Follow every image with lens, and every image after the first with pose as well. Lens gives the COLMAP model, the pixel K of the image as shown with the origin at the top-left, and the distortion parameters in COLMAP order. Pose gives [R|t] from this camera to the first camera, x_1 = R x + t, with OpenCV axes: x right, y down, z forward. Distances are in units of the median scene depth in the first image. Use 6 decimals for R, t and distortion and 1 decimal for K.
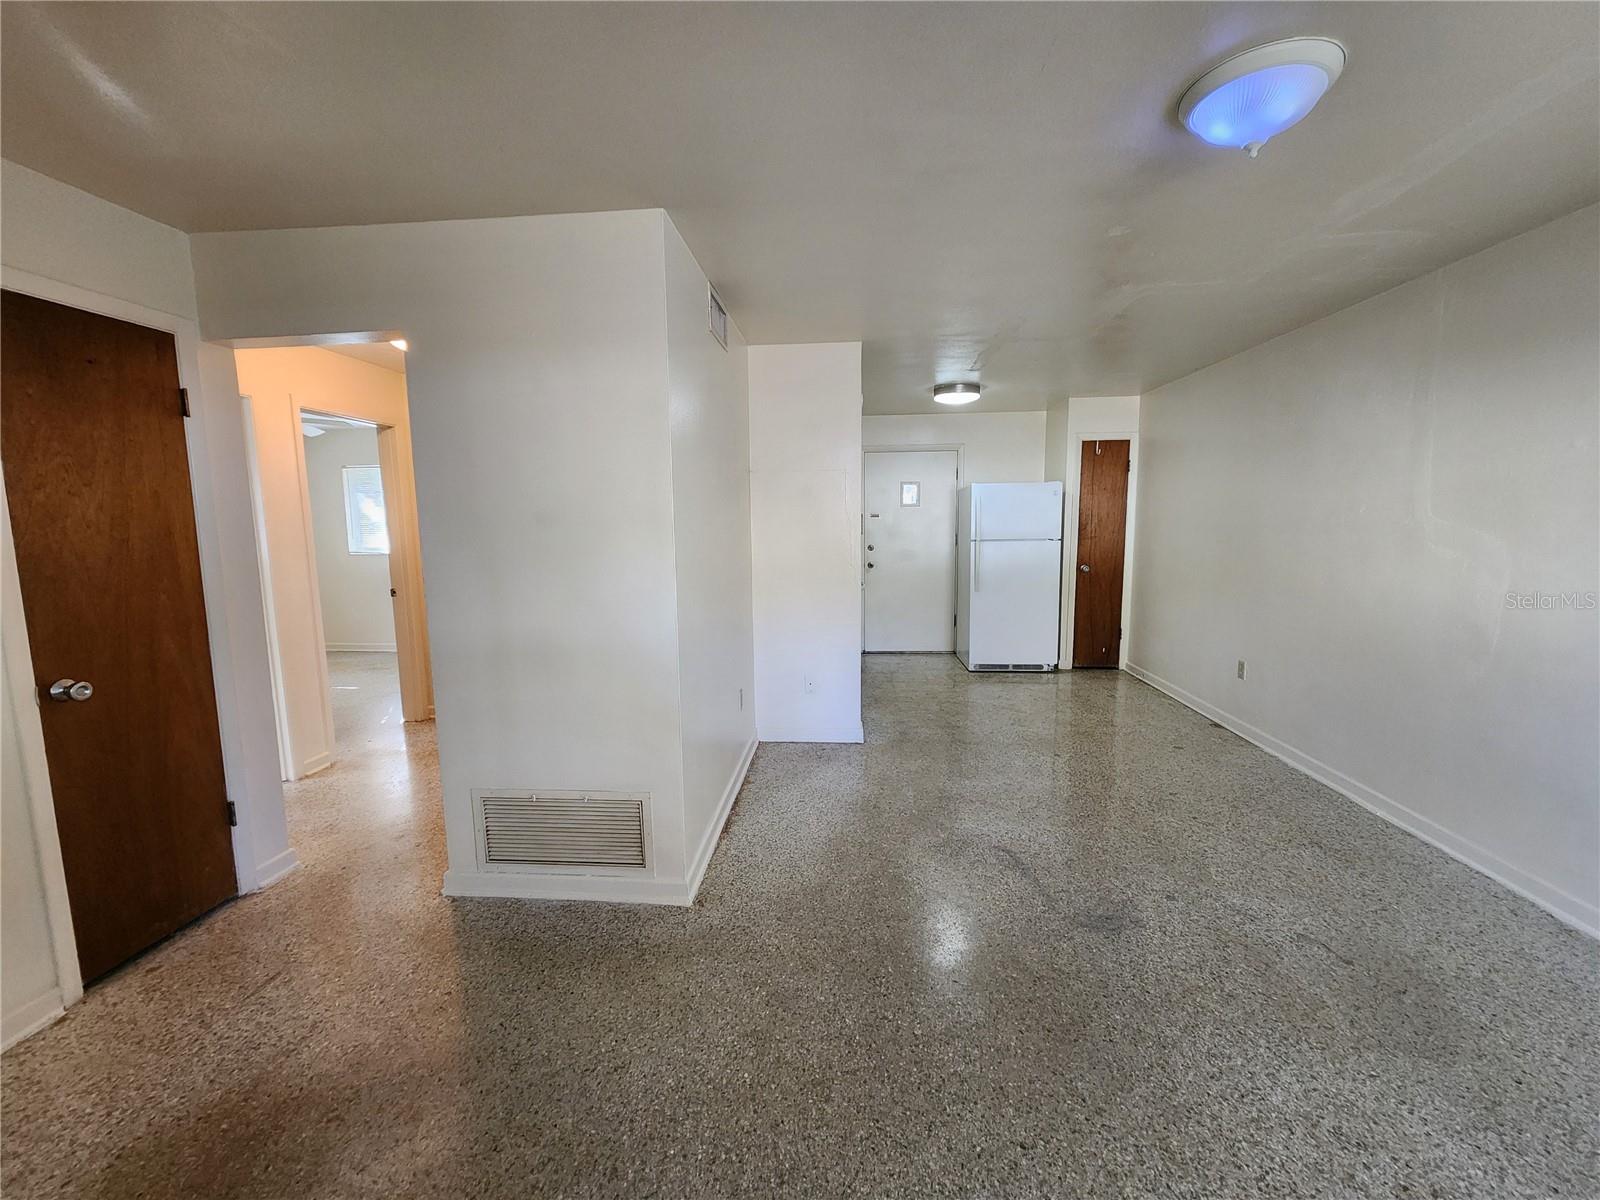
lens RADIAL K [[659.7, 0, 803.8], [0, 659.7, 601.1], [0, 0, 1]] dist [0.002026, -0.000324]
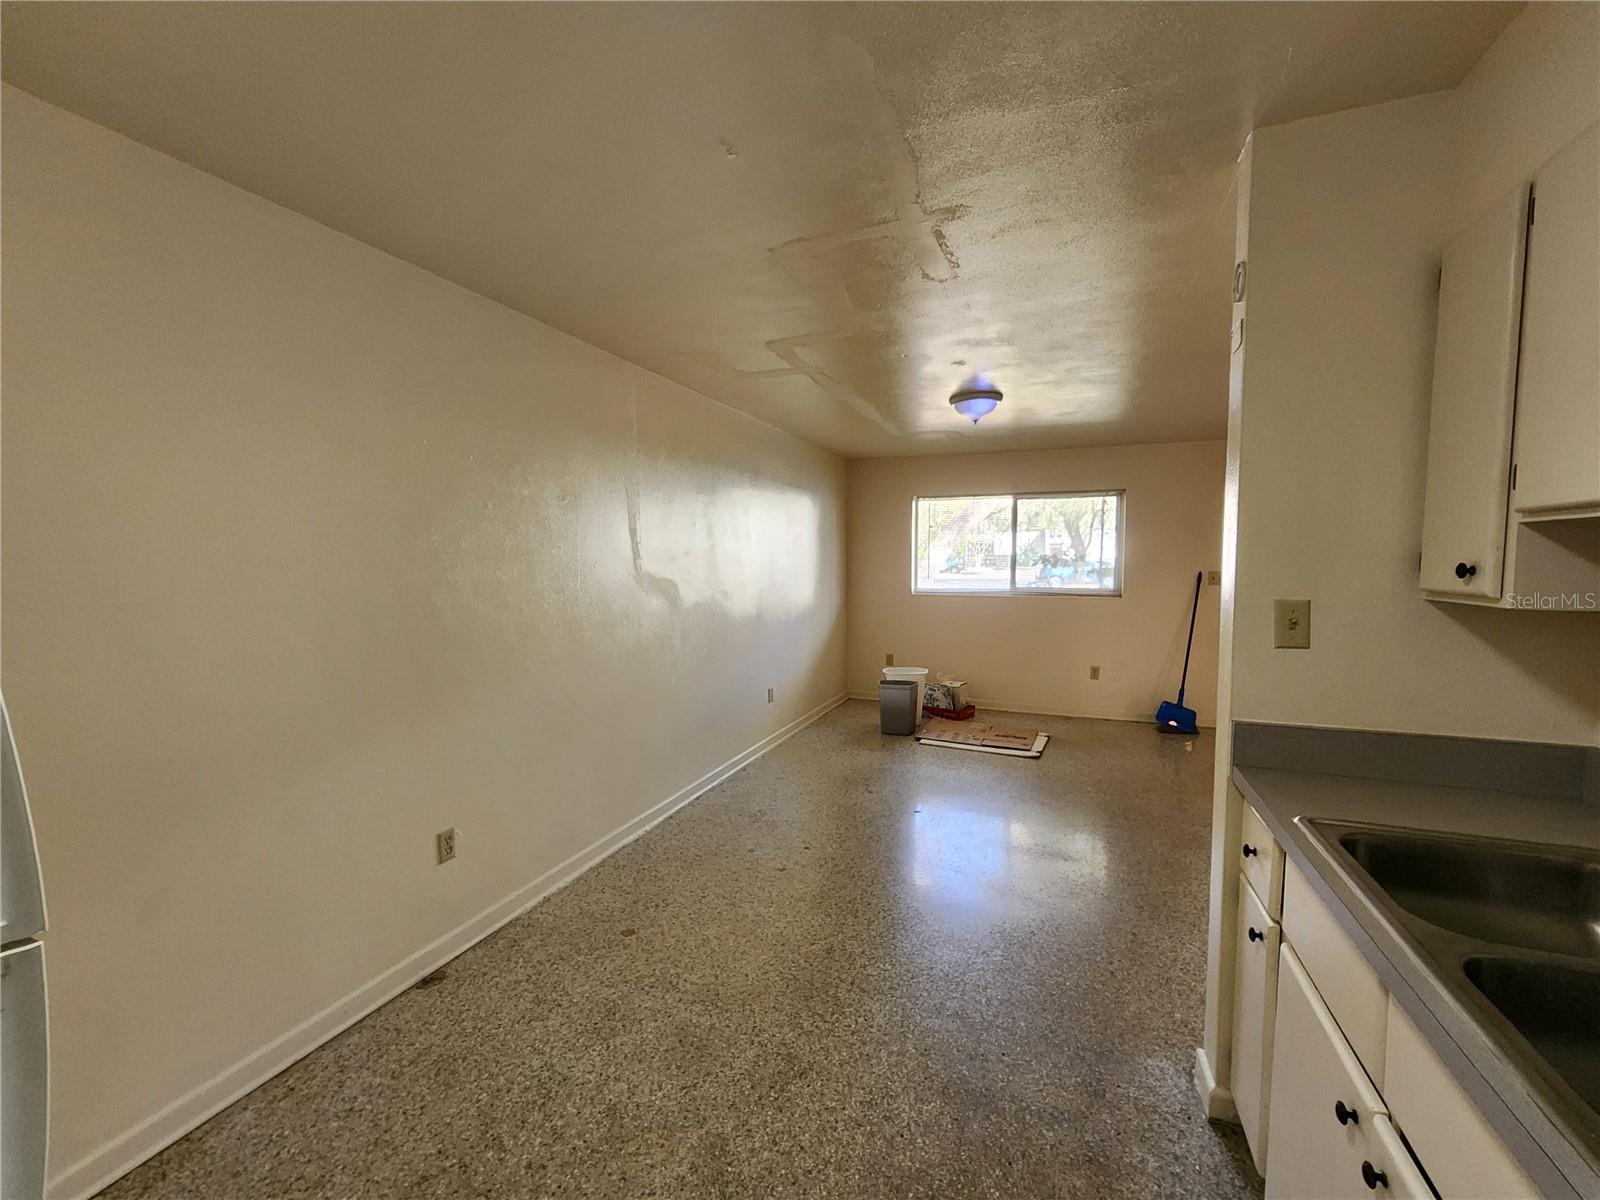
lens RADIAL K [[659.7, 0, 794.9], [0, 659.7, 599.2], [0, 0, 1]] dist [0.002026, -0.000324]
pose [[-0.951578, -0.003414, 0.307389, 0.348738], [0.054215, 0.982401, 0.178744, -0.318996], [-0.302590, 0.186754, -0.934646, 2.374442]]
